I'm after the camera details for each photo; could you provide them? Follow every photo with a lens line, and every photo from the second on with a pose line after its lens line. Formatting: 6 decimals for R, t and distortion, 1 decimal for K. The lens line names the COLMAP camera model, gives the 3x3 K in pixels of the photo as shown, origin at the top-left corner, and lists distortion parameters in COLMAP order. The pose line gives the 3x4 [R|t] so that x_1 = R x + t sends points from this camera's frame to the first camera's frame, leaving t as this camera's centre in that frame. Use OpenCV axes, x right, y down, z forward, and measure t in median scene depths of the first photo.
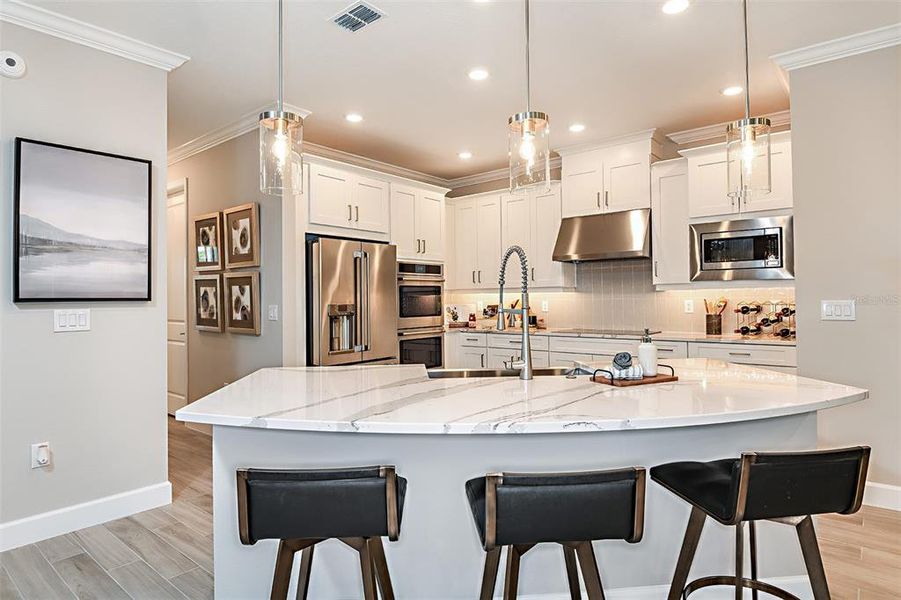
lens RADIAL K [[512.6, 0, 447.3], [0, 512.6, 296.0], [0, 0, 1]] dist [-0.000140, -0.000360]
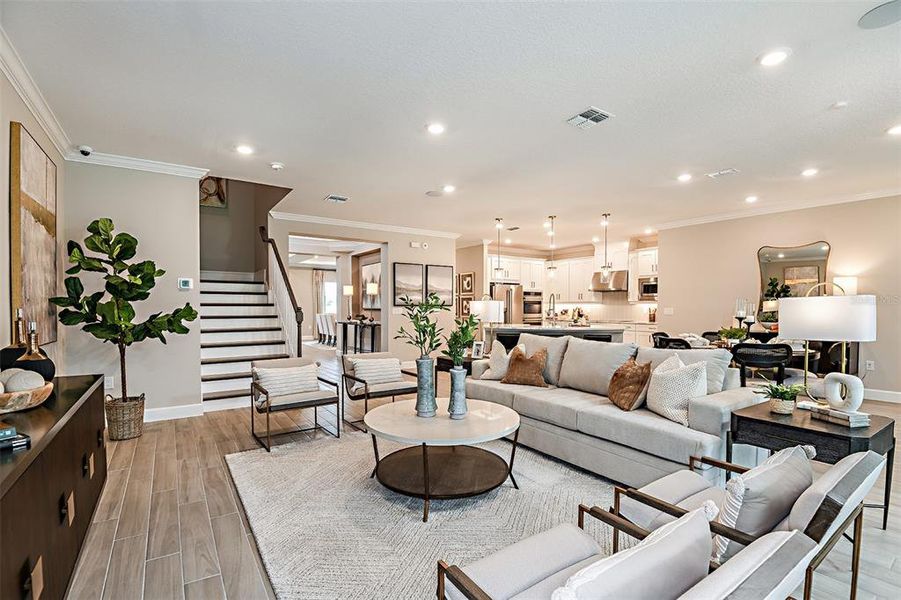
lens RADIAL K [[413.7, 0, 450.5], [0, 413.7, 306.2], [0, 0, 1]] dist [-0.028226, -0.000513]
pose [[0.962218, 0.011057, -0.272056, 0.119843], [-0.009585, 0.999931, 0.006739, -0.005024], [0.272112, -0.003876, 0.962258, -1.114857]]
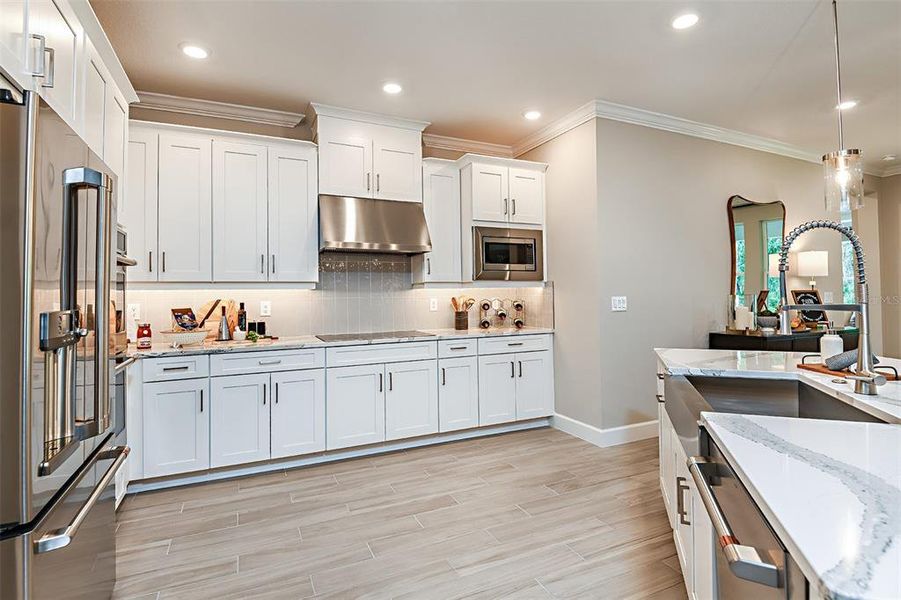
lens RADIAL K [[443.9, 0, 451.2], [0, 443.9, 294.0], [0, 0, 1]] dist [0.004902, 0.000205]
pose [[0.402214, 0.008486, 0.915507, -0.342312], [0.002508, 0.999943, -0.010370, 0.008345], [-0.915542, 0.006467, 0.402169, 0.615502]]
